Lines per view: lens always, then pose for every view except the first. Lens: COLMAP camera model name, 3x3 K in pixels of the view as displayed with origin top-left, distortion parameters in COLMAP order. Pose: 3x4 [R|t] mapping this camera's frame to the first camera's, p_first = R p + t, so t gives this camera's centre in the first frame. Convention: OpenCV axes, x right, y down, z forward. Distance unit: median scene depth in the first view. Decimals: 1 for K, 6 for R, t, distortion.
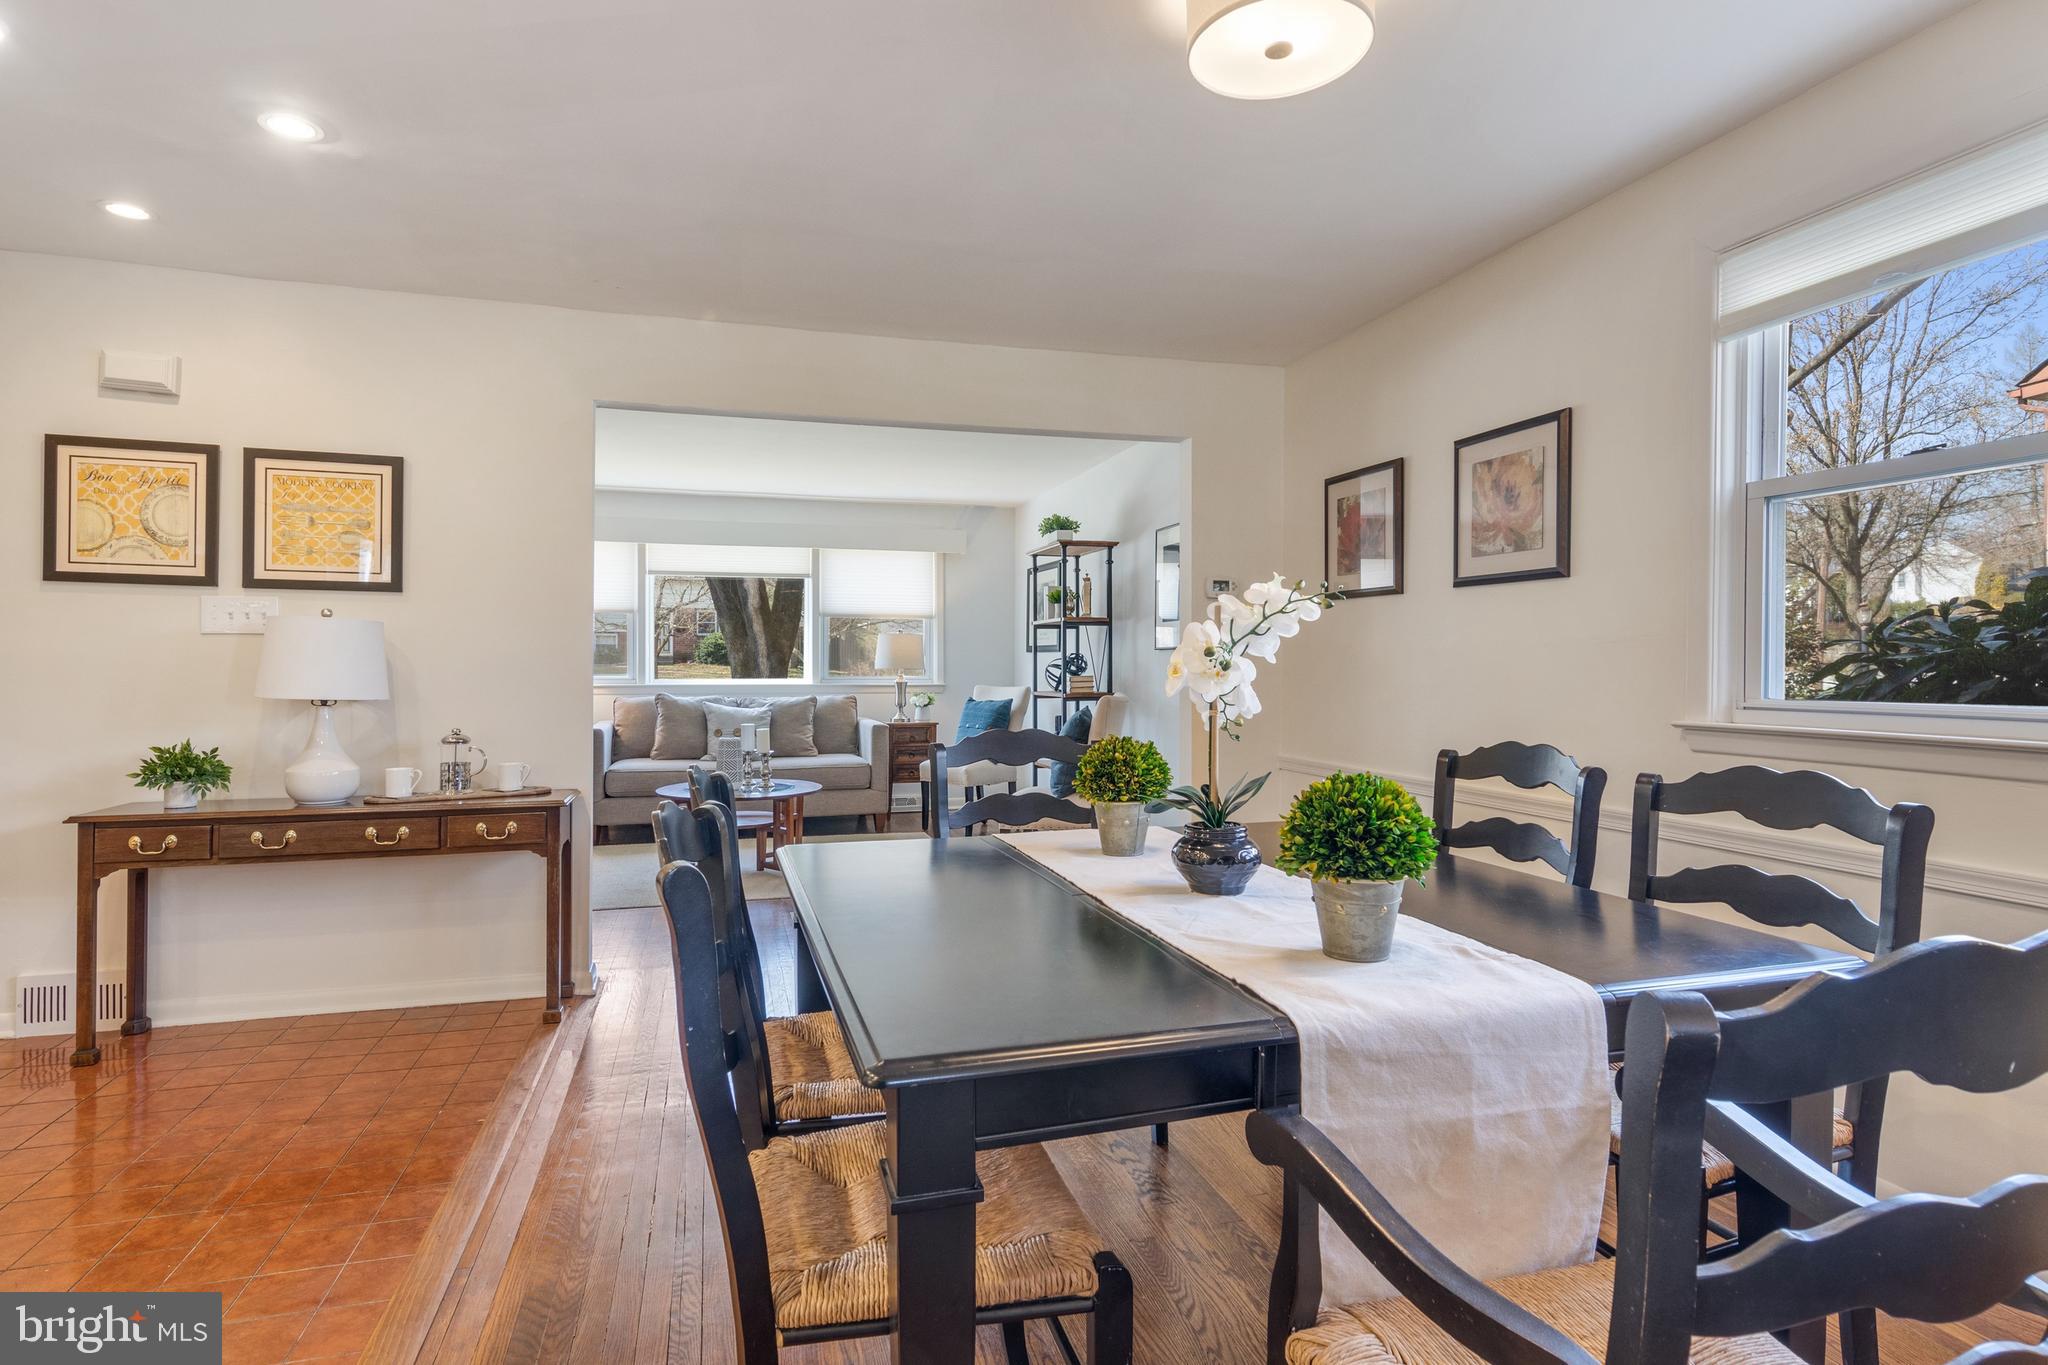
lens RADIAL K [[1037.1, 0, 1018.2], [0, 1037.1, 668.4], [0, 0, 1]] dist [0.007015, -0.004327]
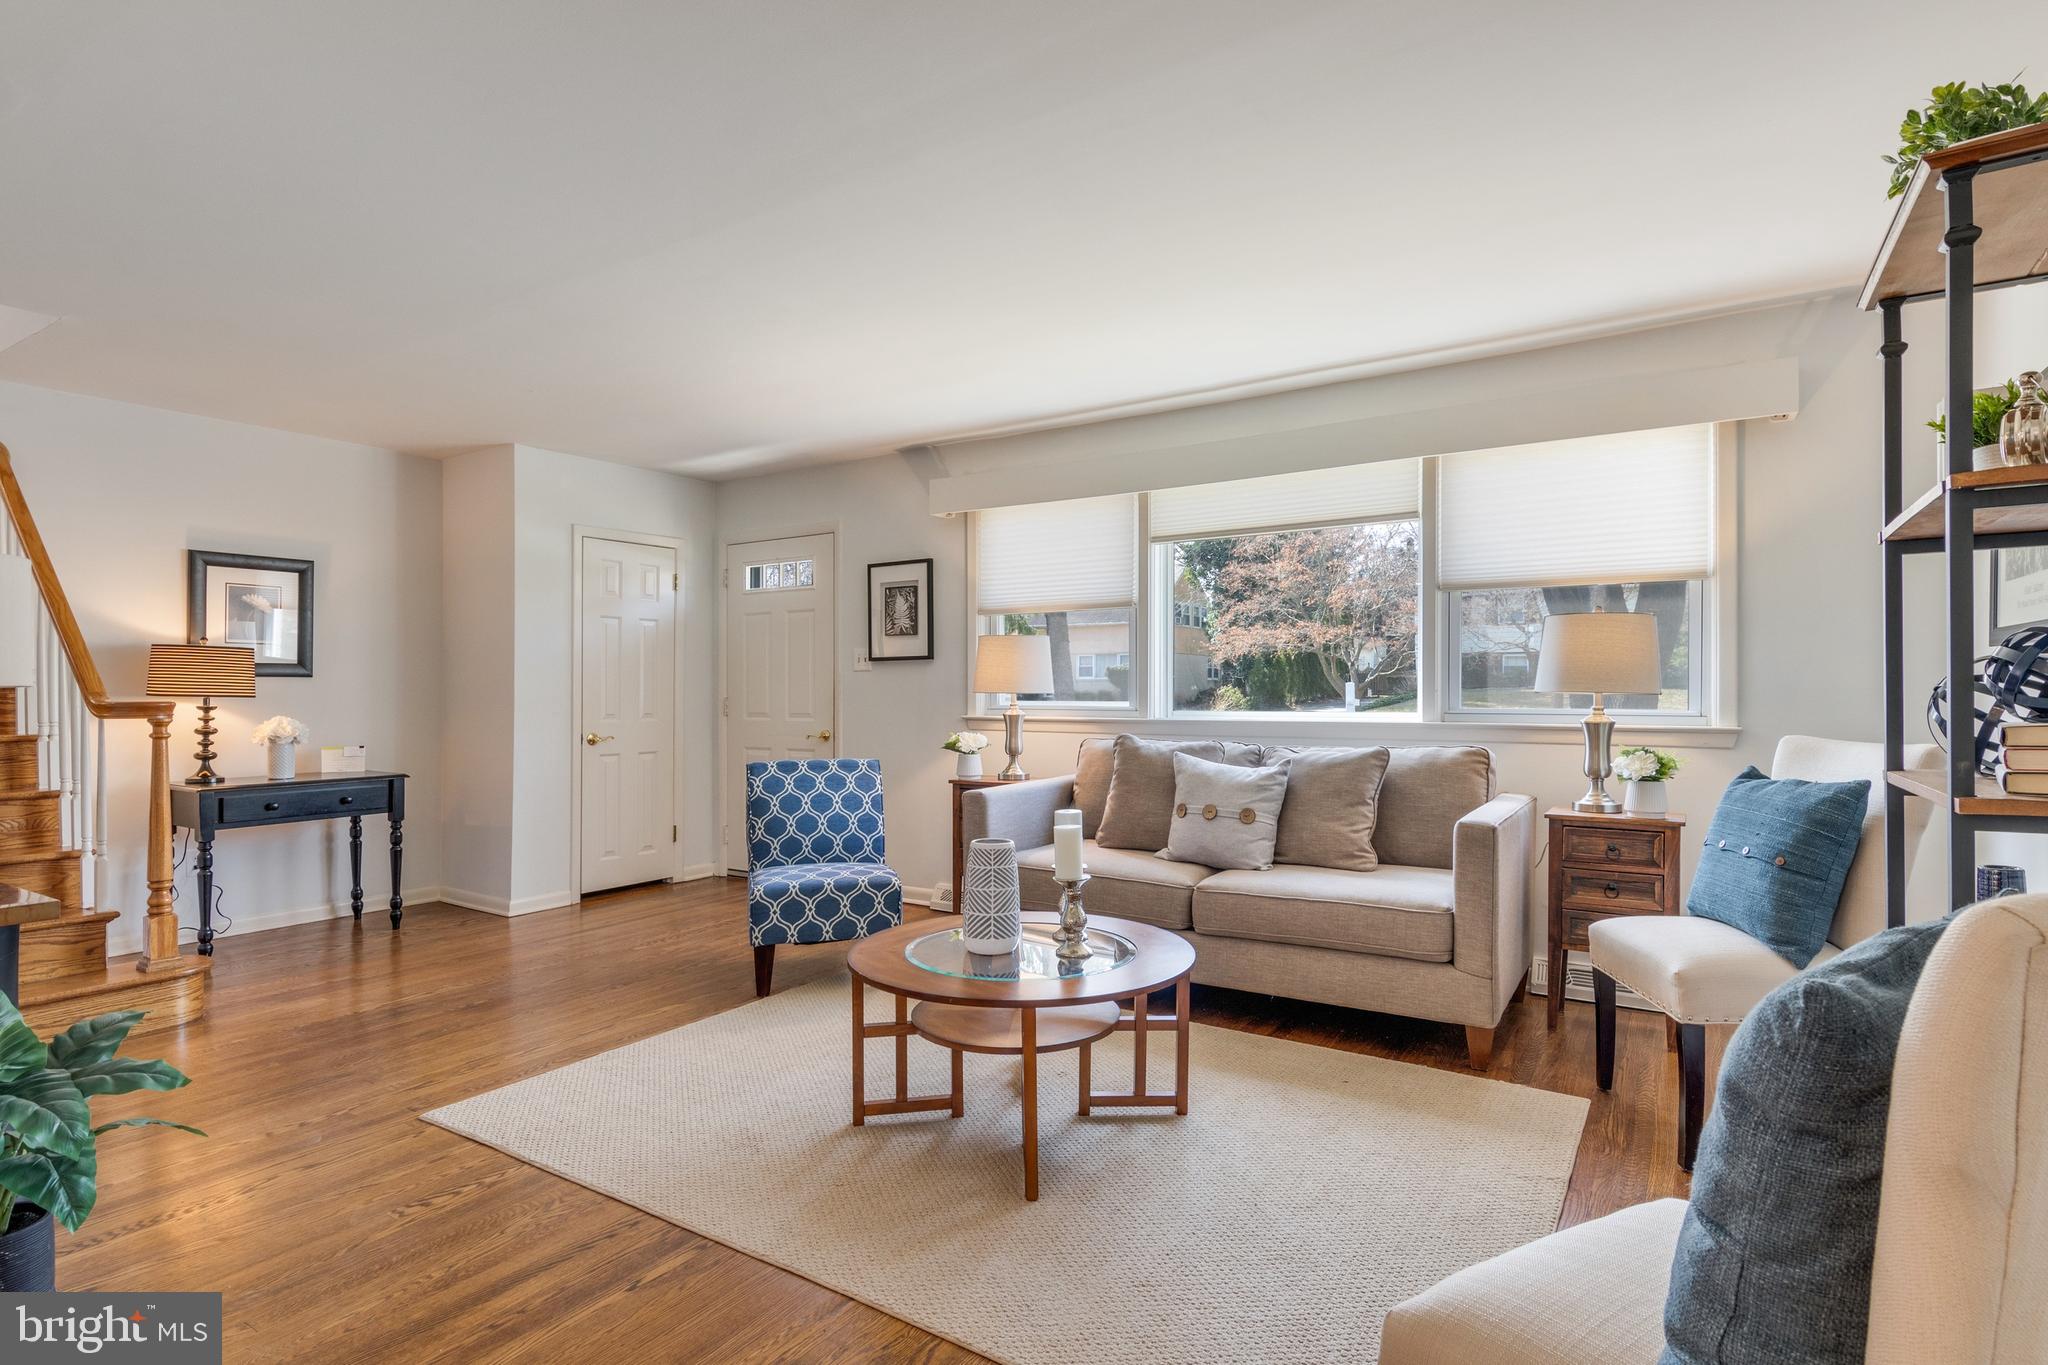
lens RADIAL K [[1037.1, 0, 1013.7], [0, 1037.1, 684.4], [0, 0, 1]] dist [0.007015, -0.004327]
pose [[0.649983, -0.008122, -0.759905, 0.064899], [0.001947, 0.999957, -0.009023, 0.000444], [0.759946, 0.004385, 0.649972, 0.532055]]
